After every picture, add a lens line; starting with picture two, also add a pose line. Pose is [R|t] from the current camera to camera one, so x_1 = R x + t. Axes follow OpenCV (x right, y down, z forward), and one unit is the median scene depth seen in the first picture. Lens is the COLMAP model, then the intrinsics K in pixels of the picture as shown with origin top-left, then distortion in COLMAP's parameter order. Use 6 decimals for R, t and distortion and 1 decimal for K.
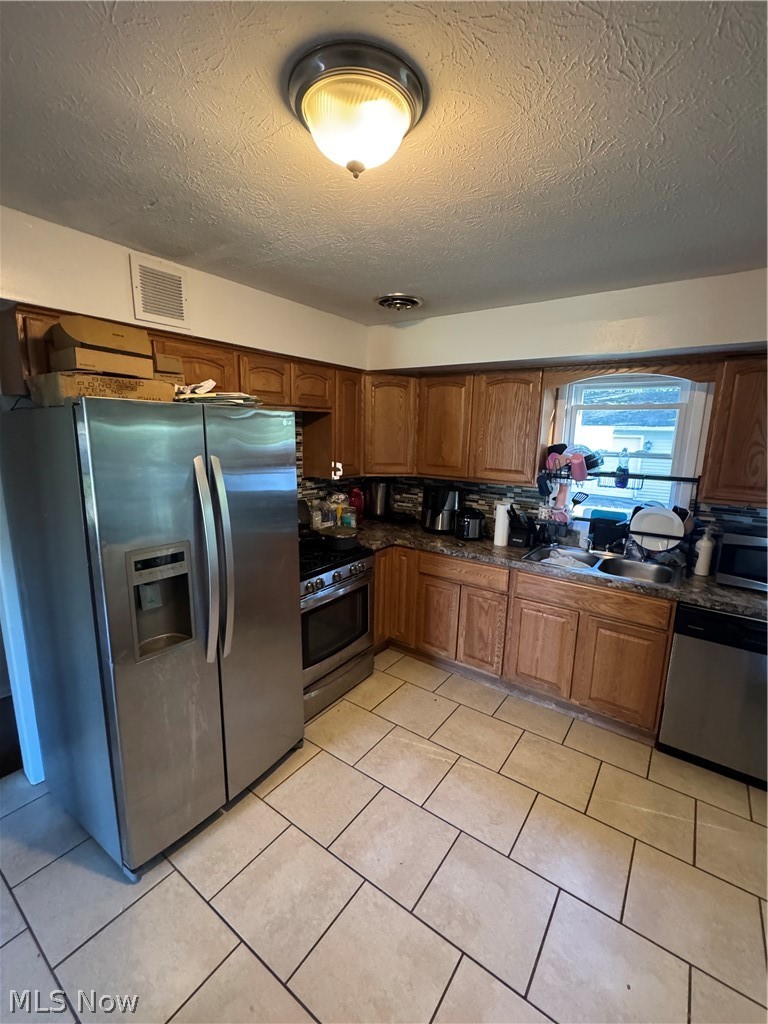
lens RADIAL K [[442.0, 0, 385.7], [0, 442.0, 511.8], [0, 0, 1]] dist [-0.003470, 0.000375]
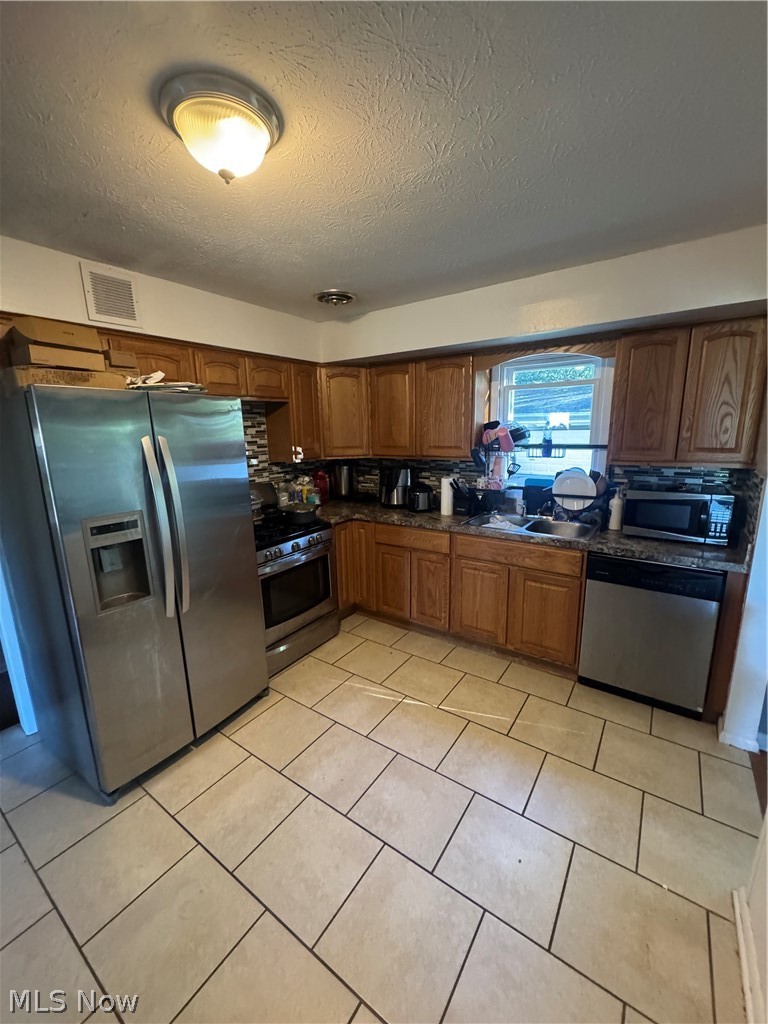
lens RADIAL K [[413.2, 0, 386.8], [0, 413.2, 512.3], [0, 0, 1]] dist [-0.002883, 0.000274]
pose [[0.998986, -0.044518, 0.006753, 0.129417], [0.044381, 0.998830, 0.019182, 0.054434], [-0.007599, -0.018863, 0.999793, -0.057801]]
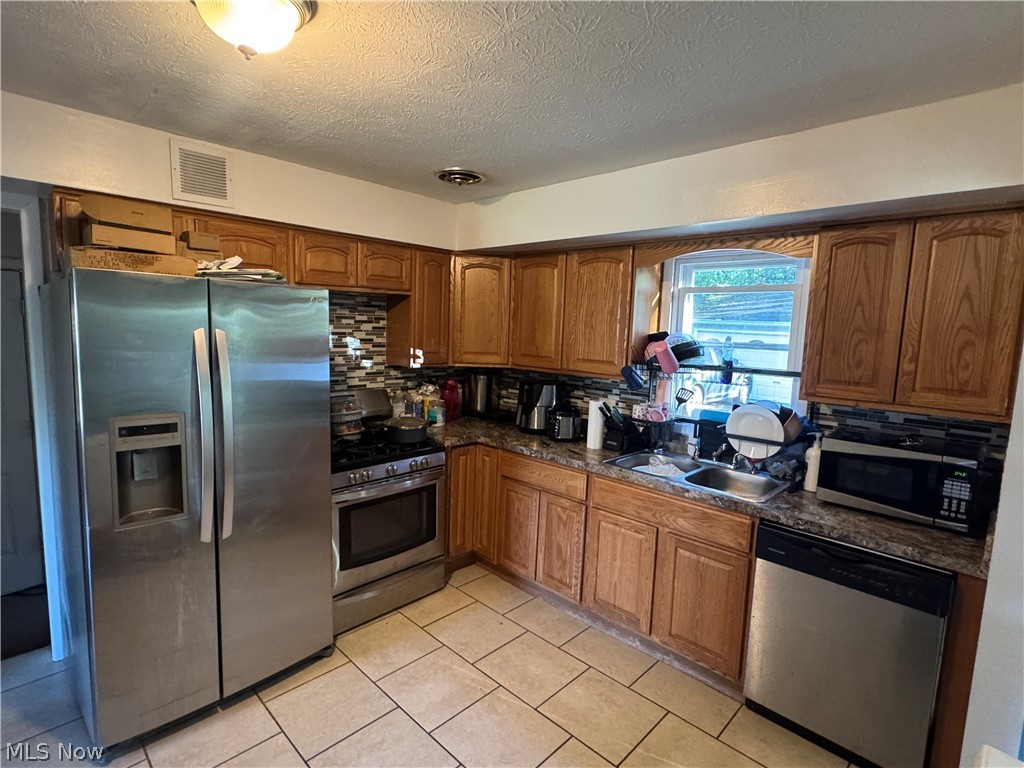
lens RADIAL K [[519.2, 0, 512.8], [0, 519.2, 383.1], [0, 0, 1]] dist [-0.003193, 0.000586]
pose [[0.988679, 0.028886, -0.147243, 0.316948], [-0.040198, 0.996415, -0.074437, 0.039586], [0.144565, 0.079513, 0.986295, -0.037003]]
